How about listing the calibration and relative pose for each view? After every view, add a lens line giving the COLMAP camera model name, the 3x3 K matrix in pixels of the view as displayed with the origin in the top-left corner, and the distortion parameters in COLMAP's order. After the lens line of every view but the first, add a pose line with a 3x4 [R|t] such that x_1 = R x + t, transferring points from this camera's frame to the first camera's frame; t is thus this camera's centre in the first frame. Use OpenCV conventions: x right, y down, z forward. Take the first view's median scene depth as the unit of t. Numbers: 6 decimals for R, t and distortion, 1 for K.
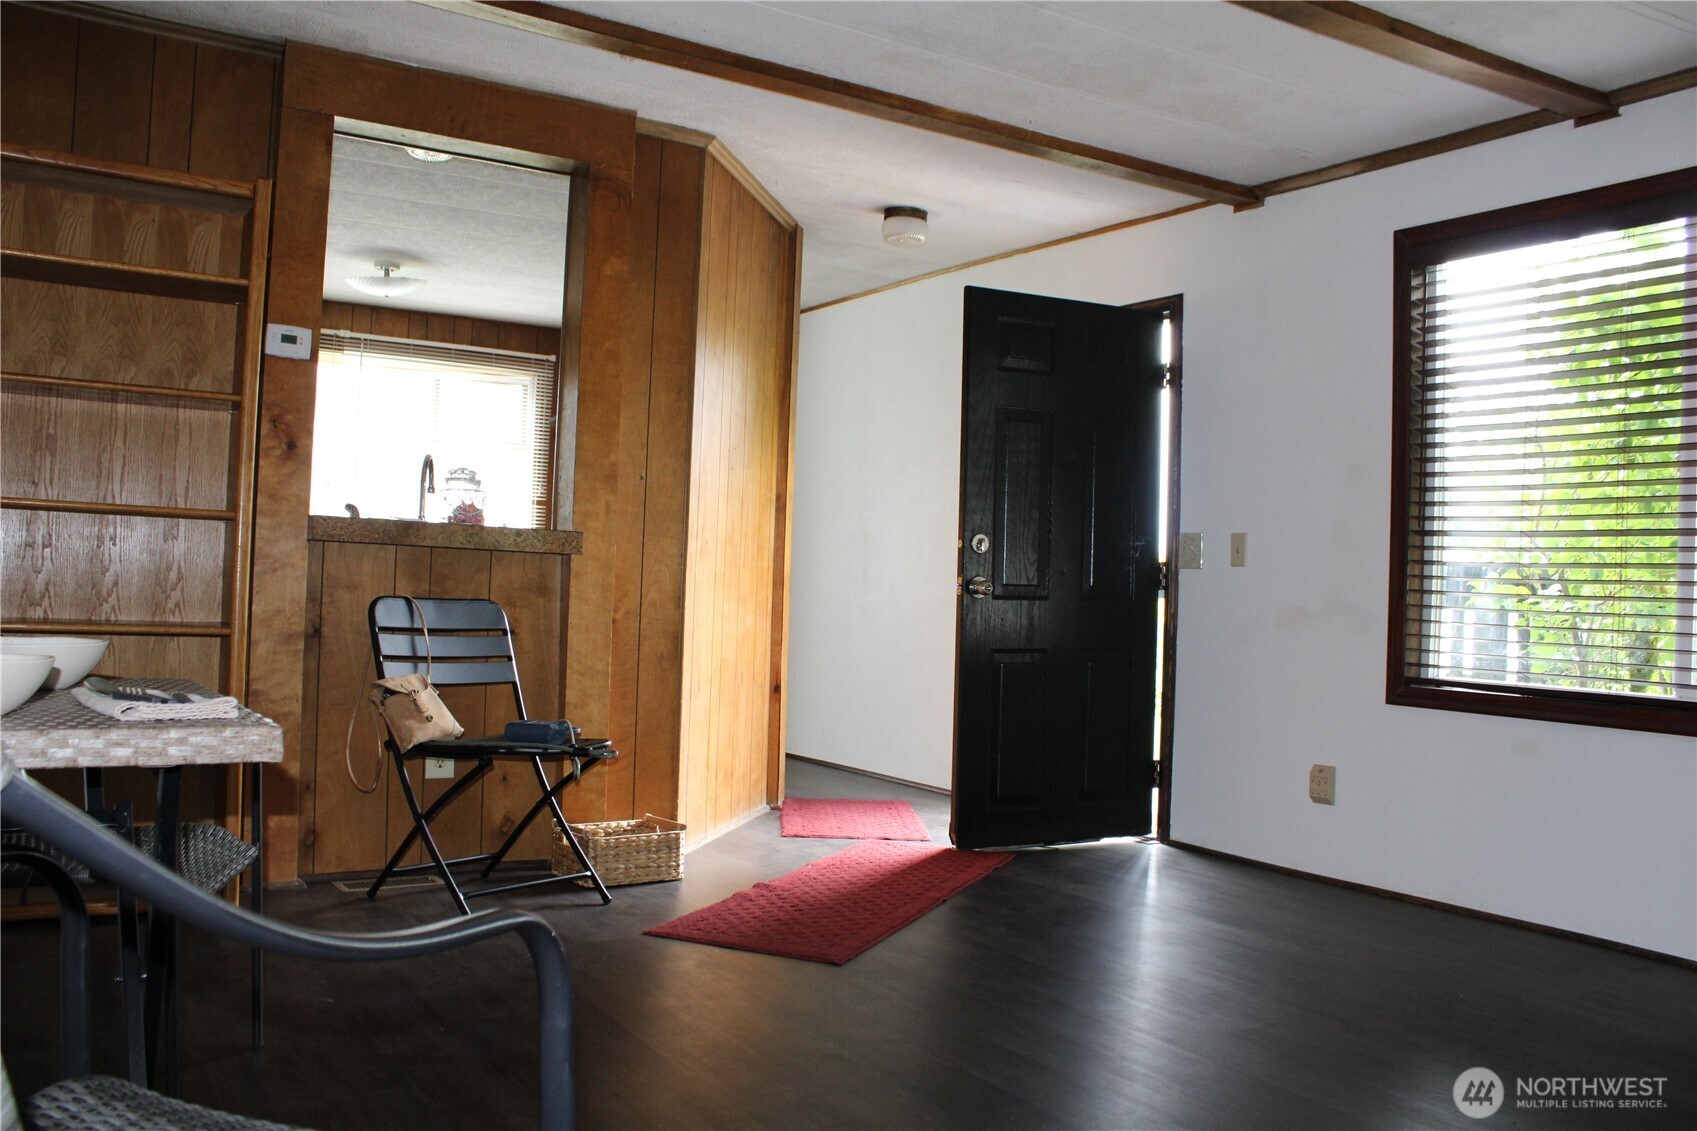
lens RADIAL K [[1397.4, 0, 848.5], [0, 1397.4, 561.4], [0, 0, 1]] dist [-0.131532, 0.005938]
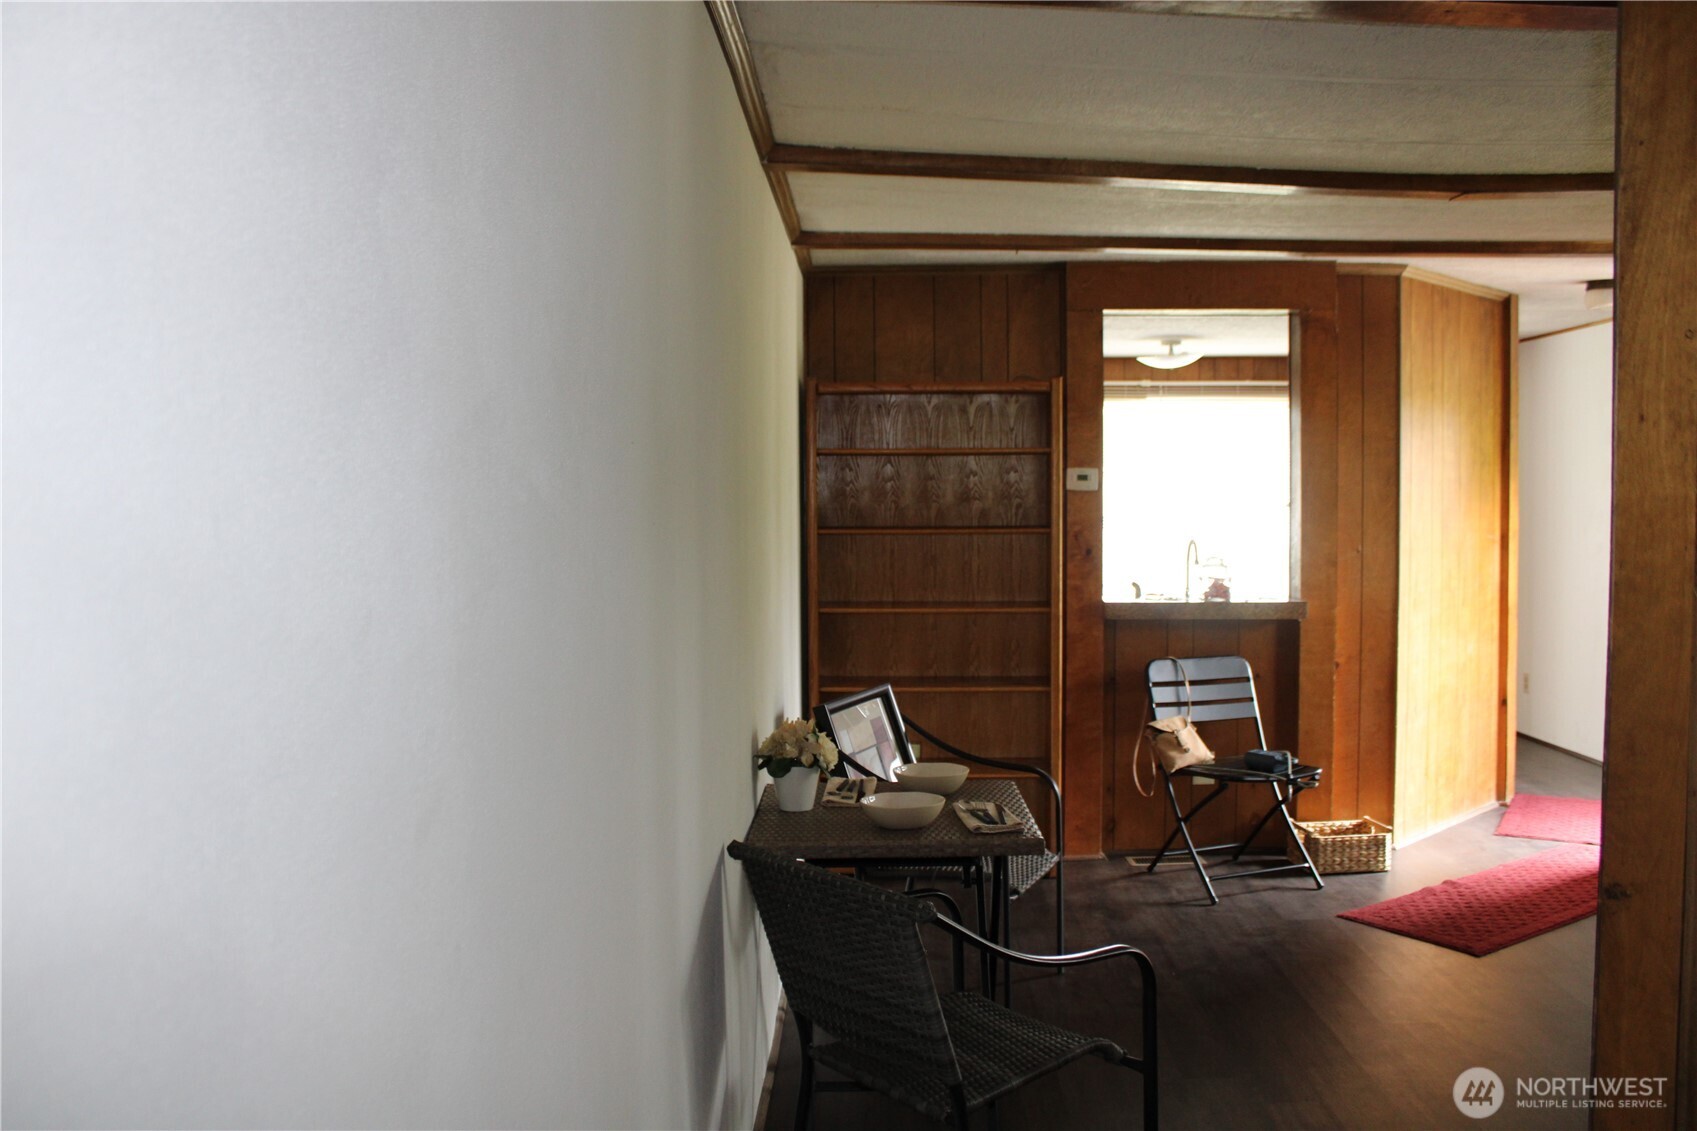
lens RADIAL K [[1400.3, 0, 846.4], [0, 1400.3, 566.0], [0, 0, 1]] dist [-0.141563, 0.085802]
pose [[0.826597, -0.012431, -0.562656, 0.182580], [0.048655, 0.997591, 0.049439, -0.141771], [0.560687, -0.068242, 0.825211, -0.309893]]
